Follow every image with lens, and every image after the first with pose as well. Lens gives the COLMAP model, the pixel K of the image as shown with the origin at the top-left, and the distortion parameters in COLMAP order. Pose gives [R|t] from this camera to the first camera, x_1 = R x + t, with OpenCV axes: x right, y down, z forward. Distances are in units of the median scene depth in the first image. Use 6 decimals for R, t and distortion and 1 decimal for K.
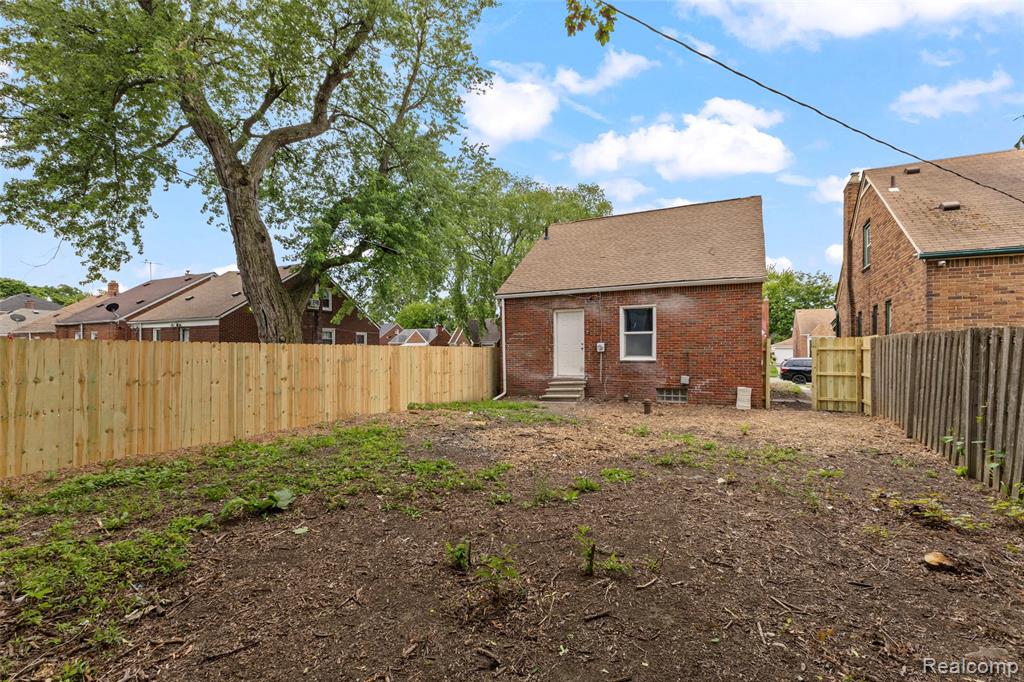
lens RADIAL K [[455.7, 0, 513.9], [0, 455.7, 343.1], [0, 0, 1]] dist [0.009302, -0.000006]
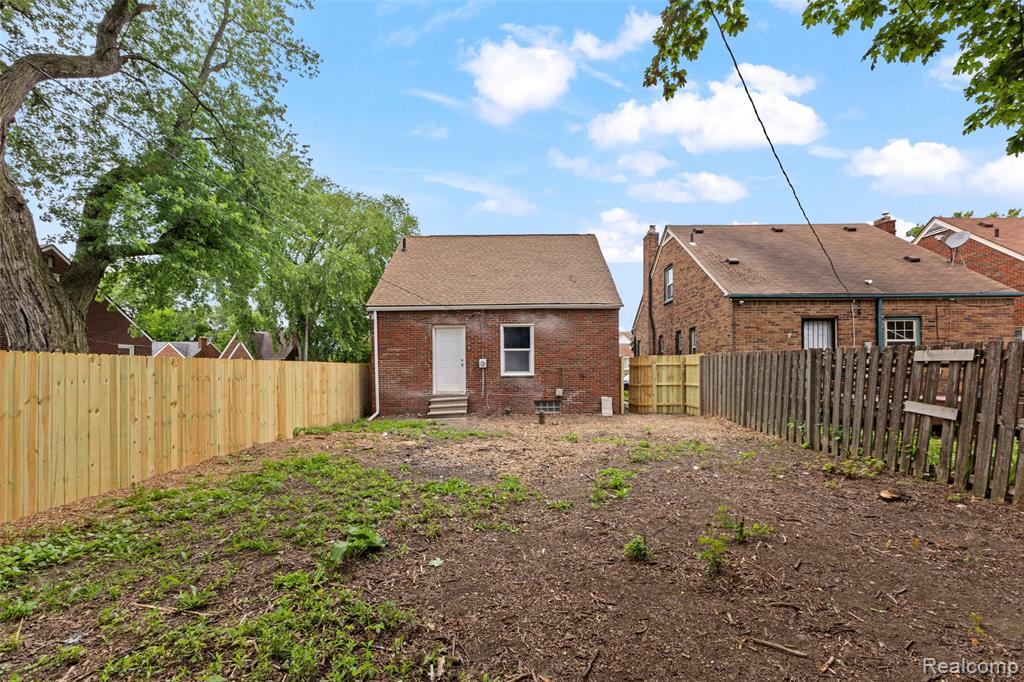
lens RADIAL K [[455.7, 0, 535.0], [0, 455.7, 362.4], [0, 0, 1]] dist [0.009302, -0.000006]
pose [[0.895265, 0.000445, 0.445534, -0.191095], [-0.002360, 0.999990, 0.003744, 0.003600], [-0.445528, -0.004403, 0.895257, 0.031002]]
